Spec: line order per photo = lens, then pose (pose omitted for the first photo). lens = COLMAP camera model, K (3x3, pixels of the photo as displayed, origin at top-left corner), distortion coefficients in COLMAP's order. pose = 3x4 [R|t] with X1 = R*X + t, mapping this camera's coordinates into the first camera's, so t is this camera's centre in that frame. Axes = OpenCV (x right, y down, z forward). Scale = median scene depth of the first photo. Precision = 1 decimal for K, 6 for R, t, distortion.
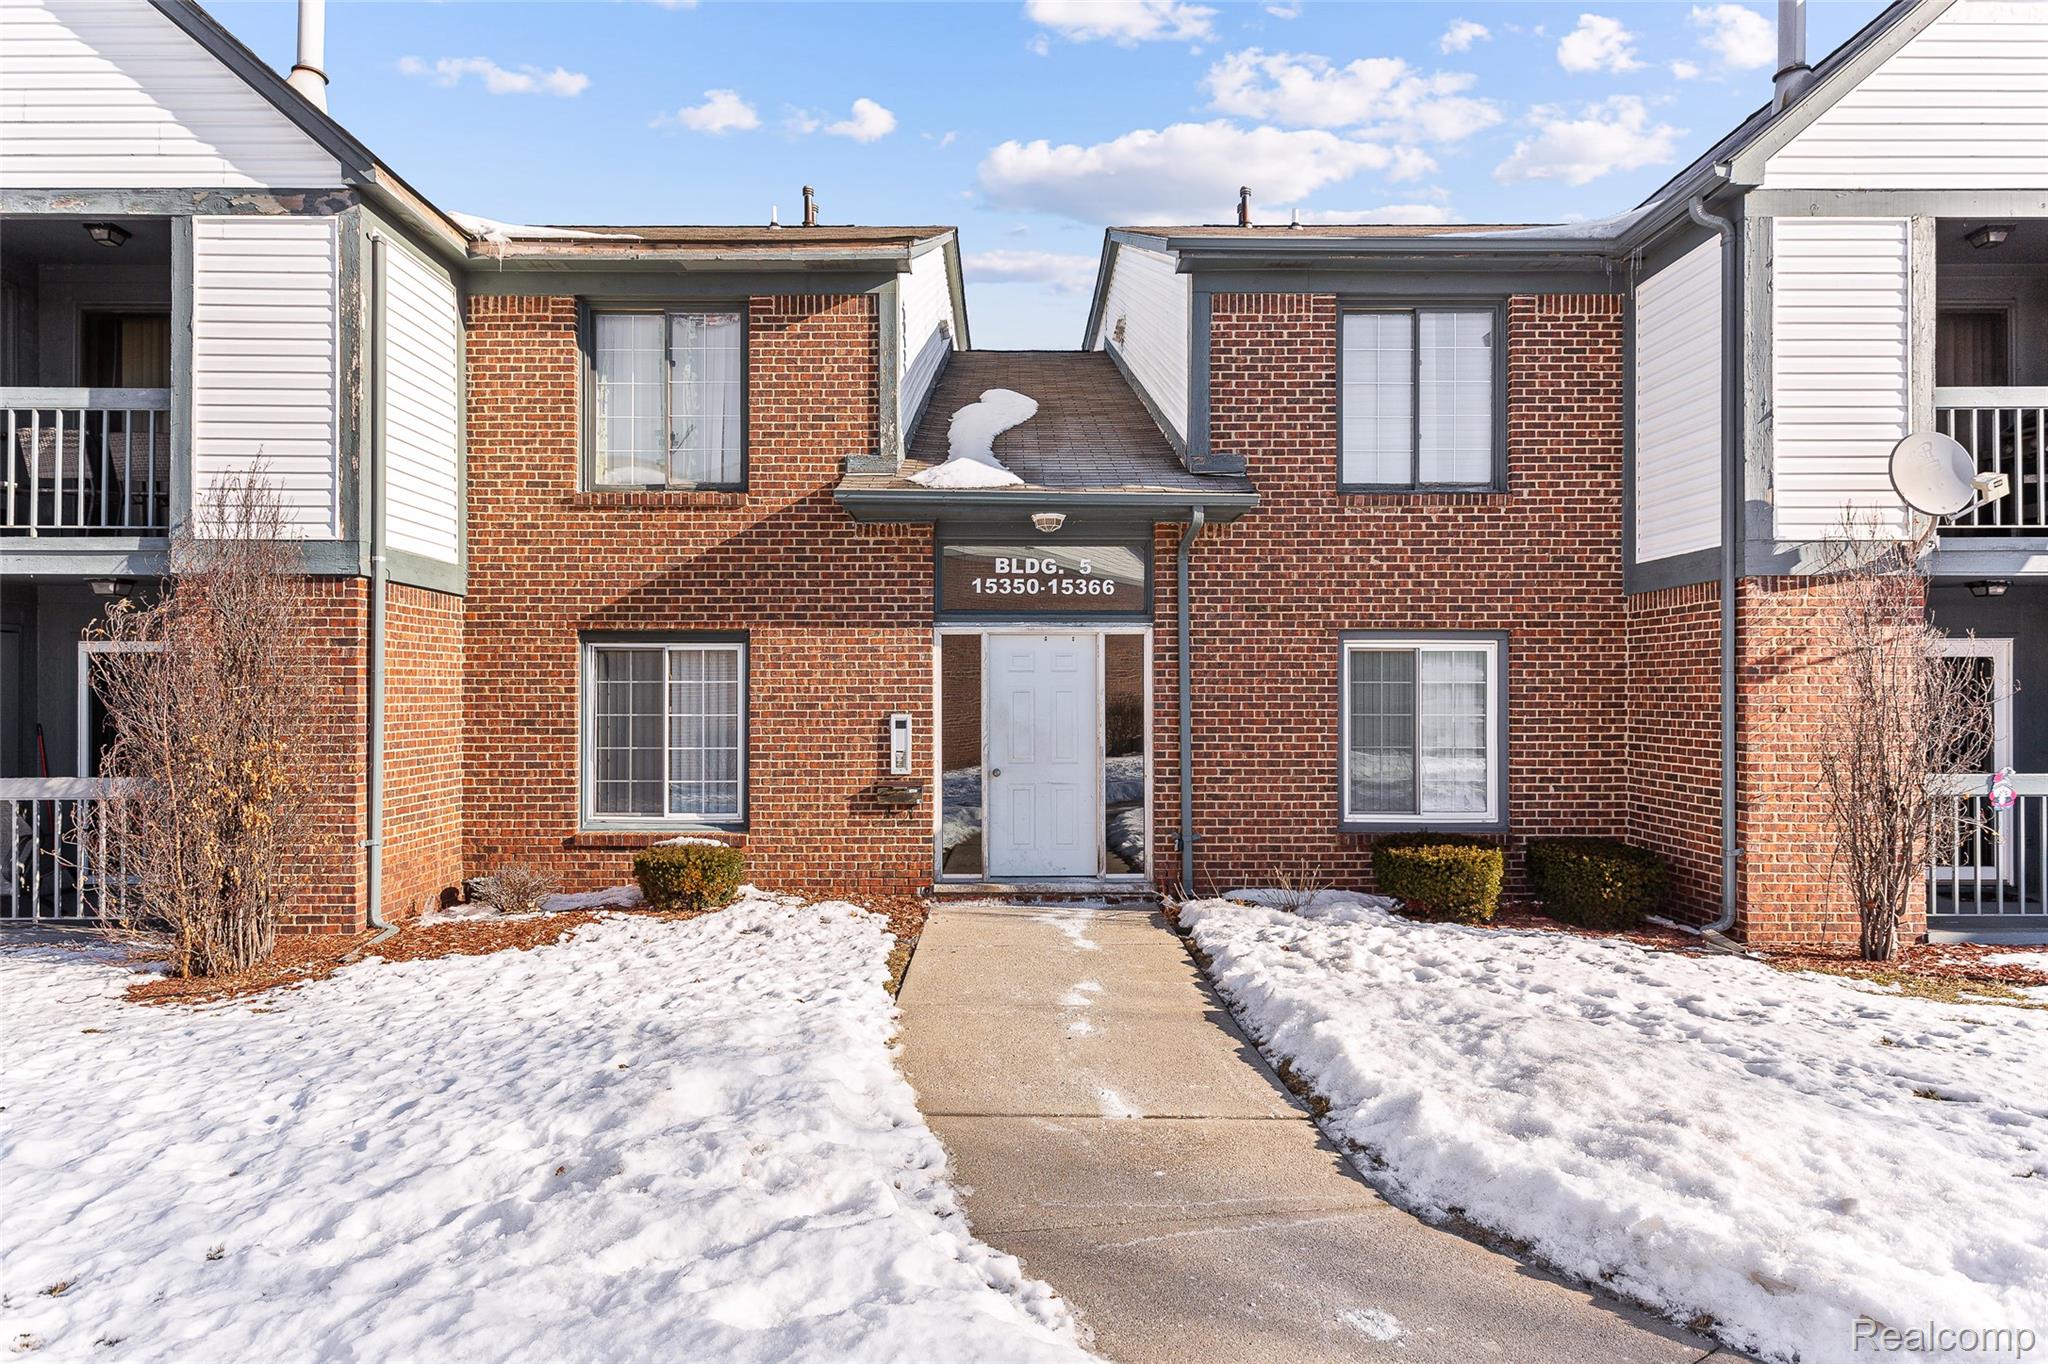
lens RADIAL K [[1183.8, 0, 1024.8], [0, 1183.8, 708.6], [0, 0, 1]] dist [0.001803, -0.000038]
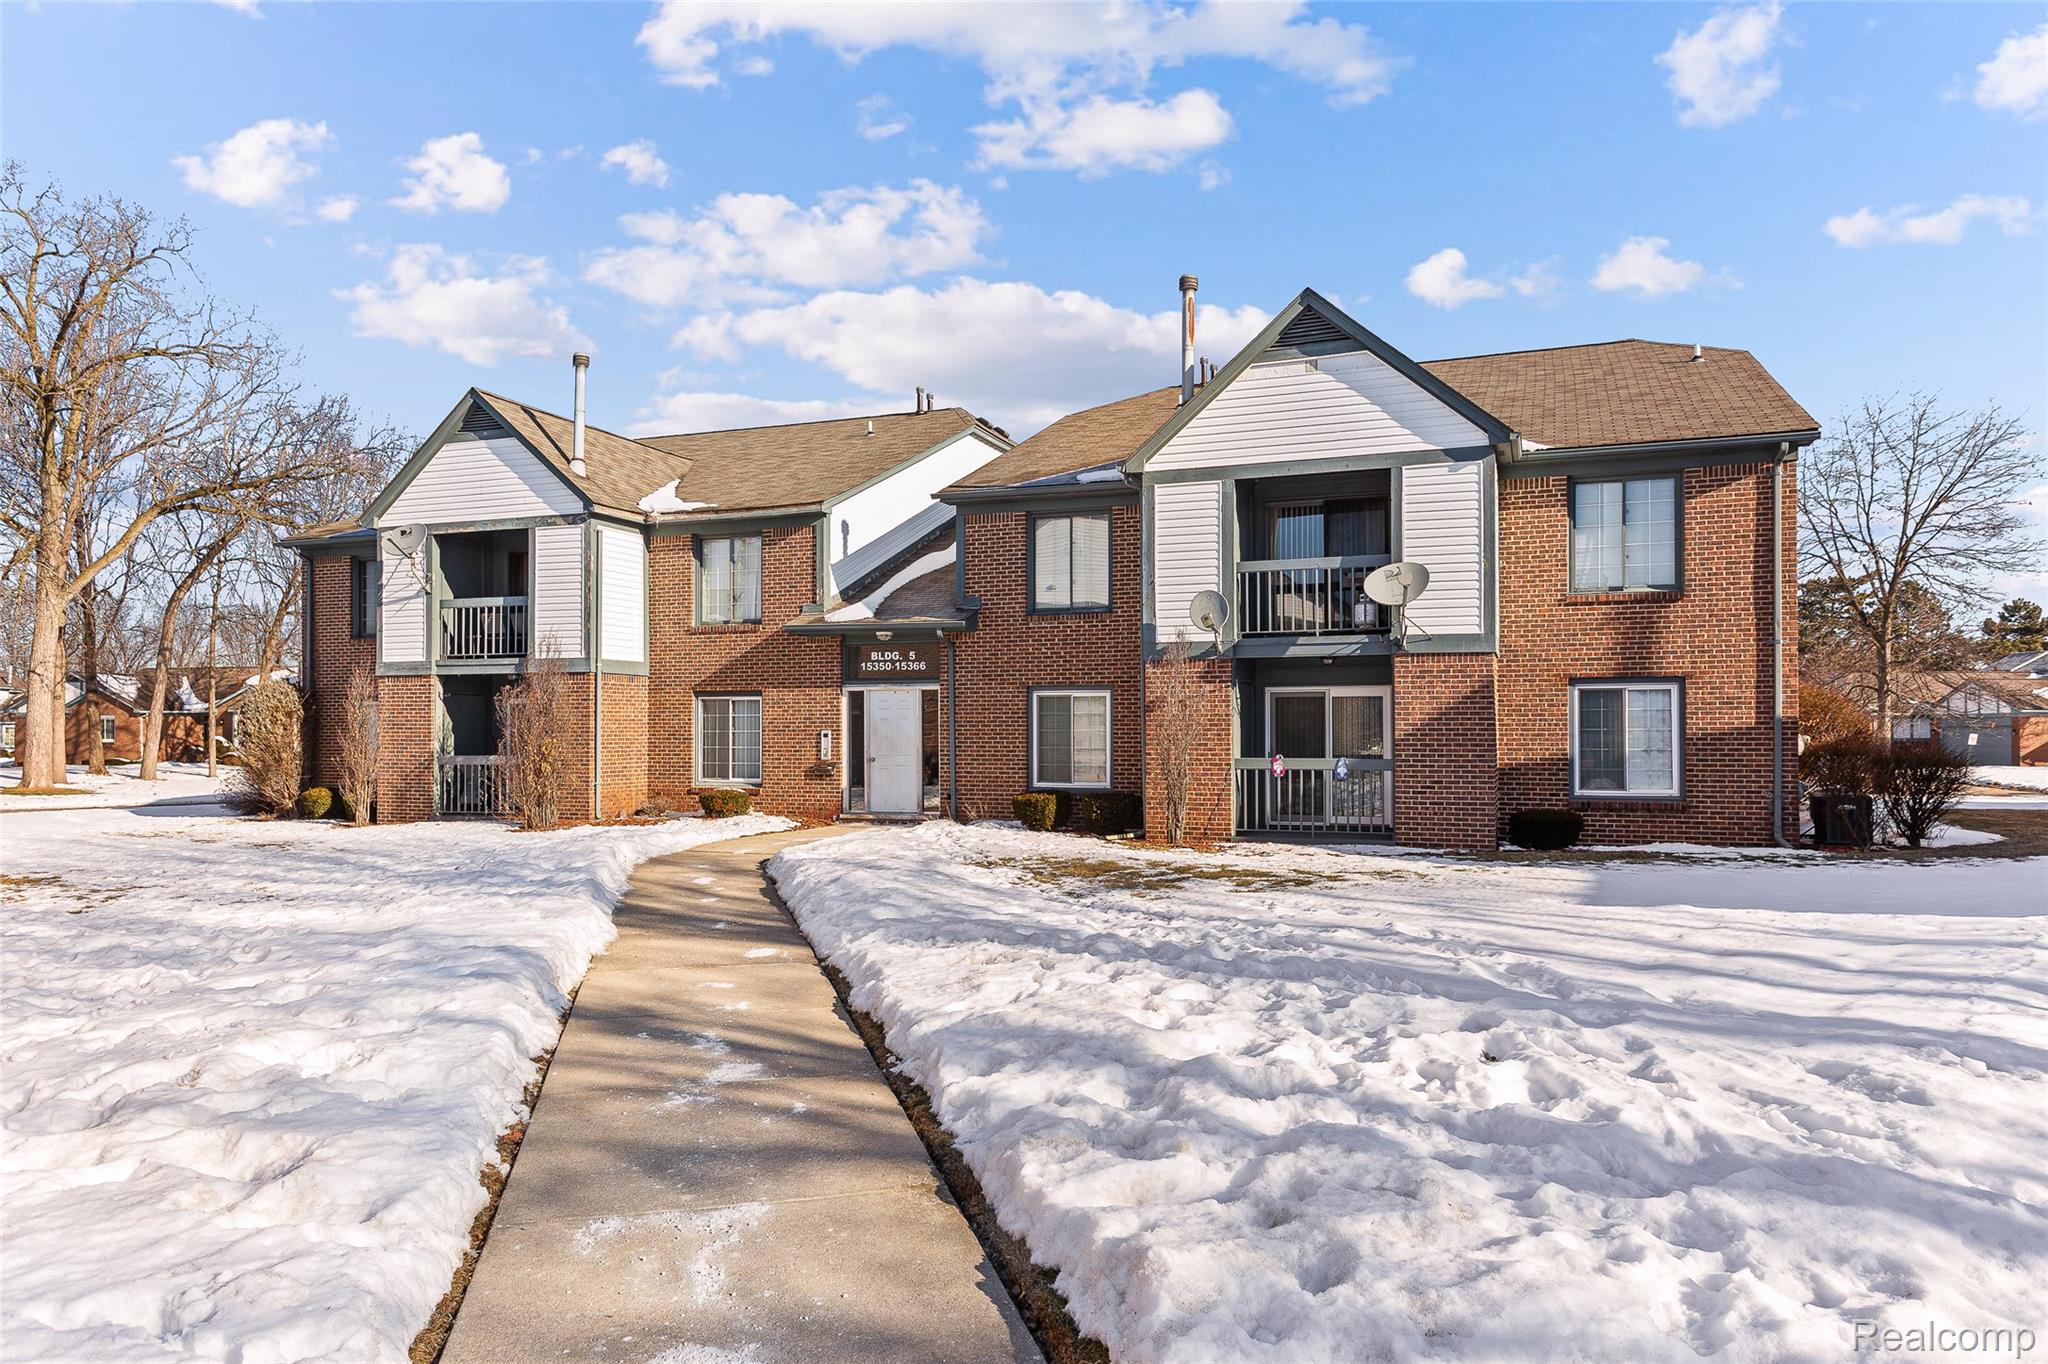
lens RADIAL K [[1416.8, 0, 1027.7], [0, 1416.8, 749.6], [0, 0, 1]] dist [0.029515, -0.000976]
pose [[0.927262, 0.003113, -0.374400, 1.140671], [-0.001482, 0.999988, 0.004644, 0.026102], [0.374410, -0.003752, 0.927256, -1.145158]]
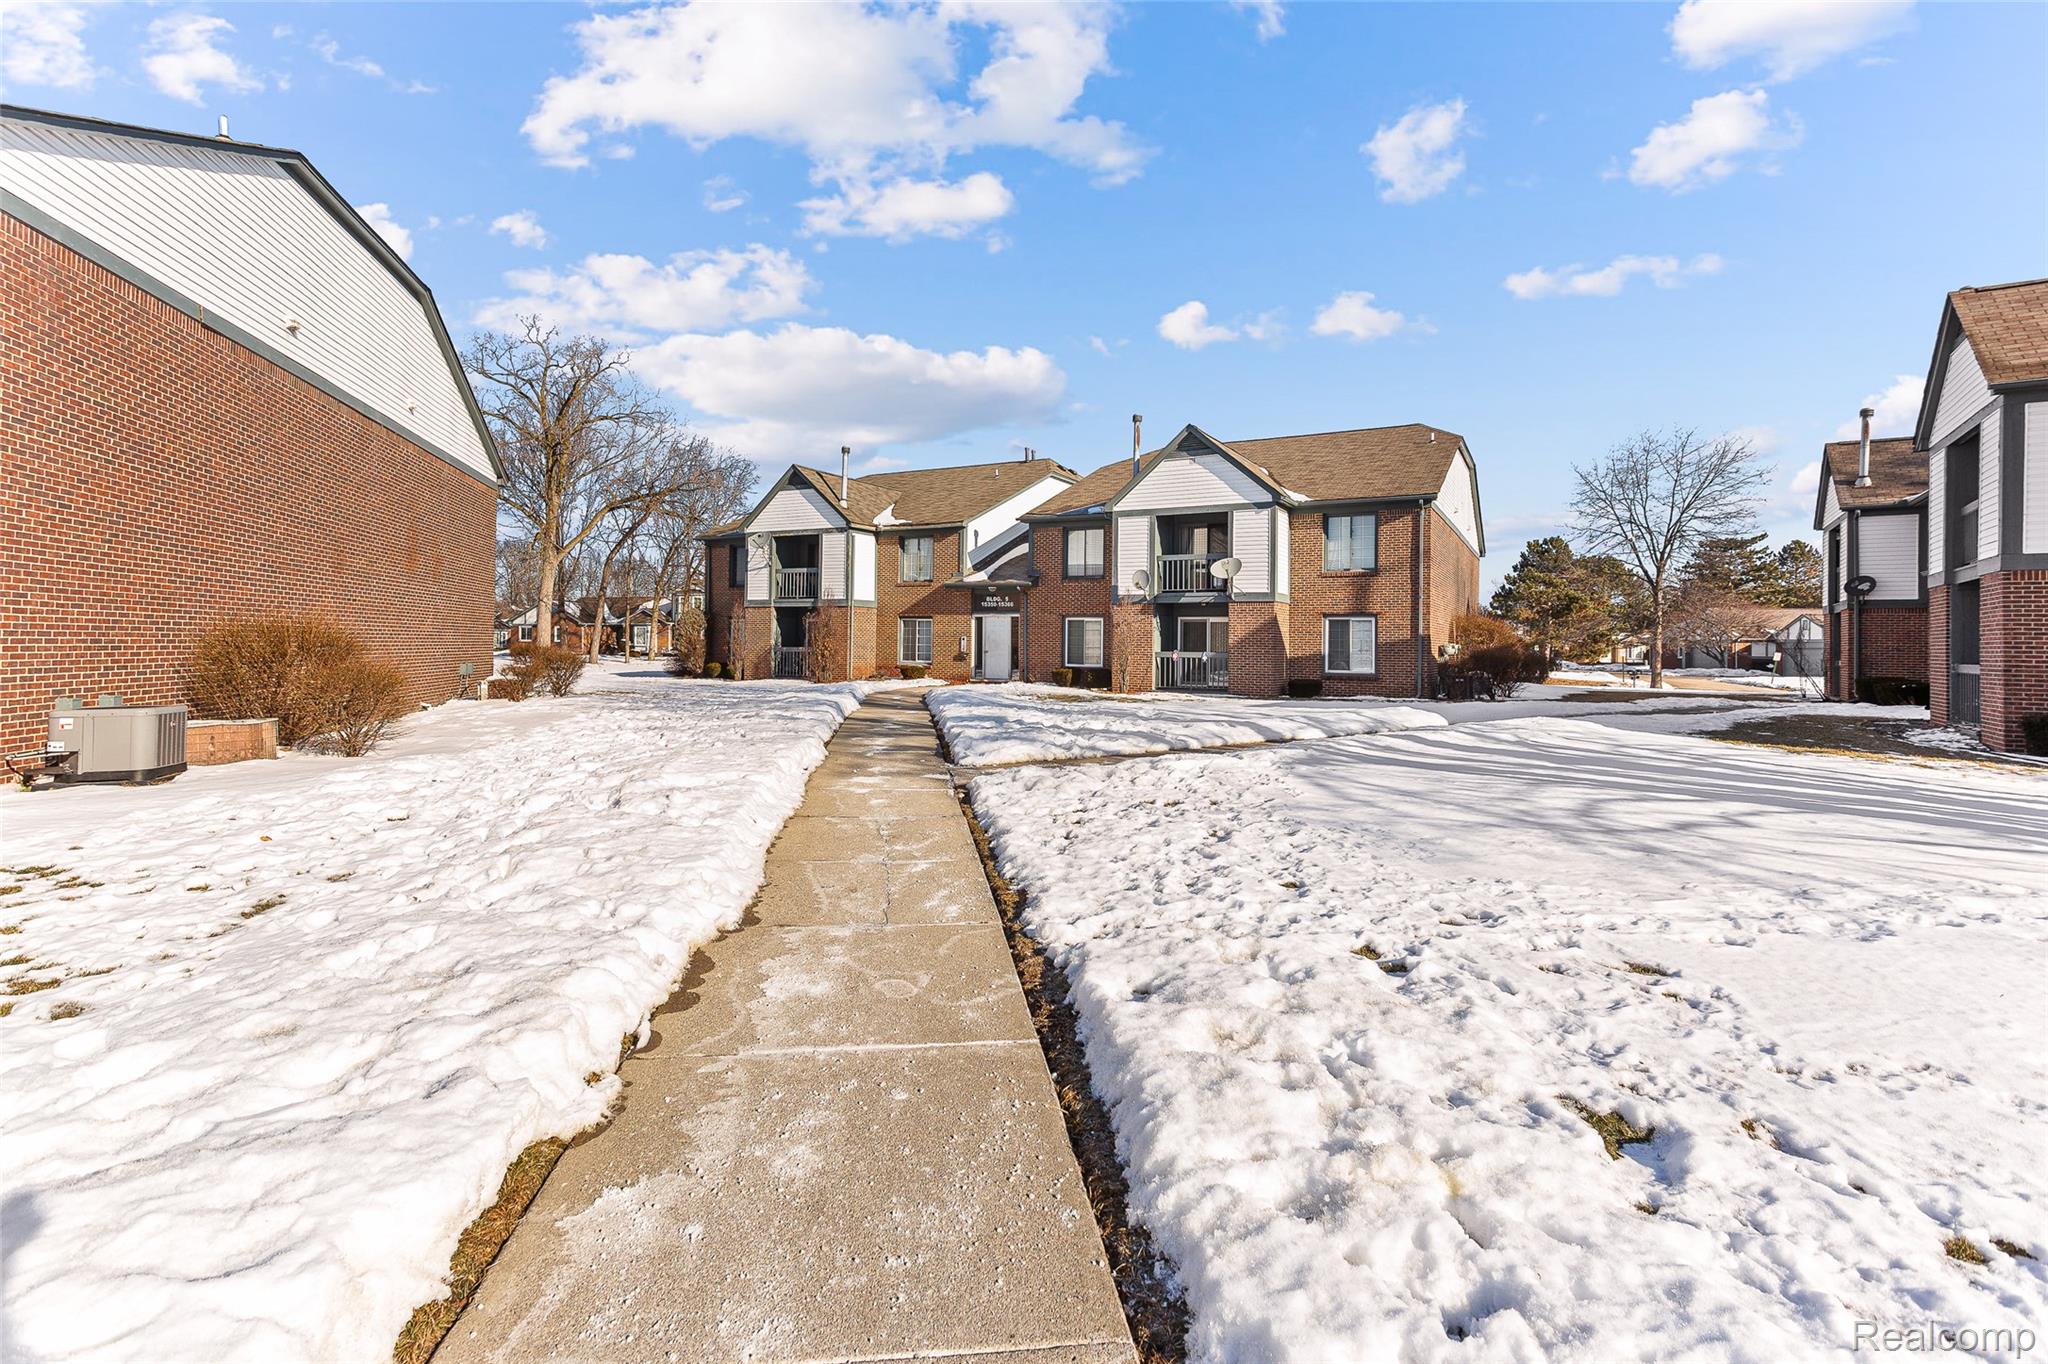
lens RADIAL K [[974.1, 0, 1022.3], [0, 974.1, 675.5], [0, 0, 1]] dist [0.032251, 0.000885]
pose [[0.877948, 0.025671, -0.478067, 1.675855], [-0.015306, 0.999556, 0.025565, 0.049776], [0.478511, -0.015127, 0.877951, -1.840332]]
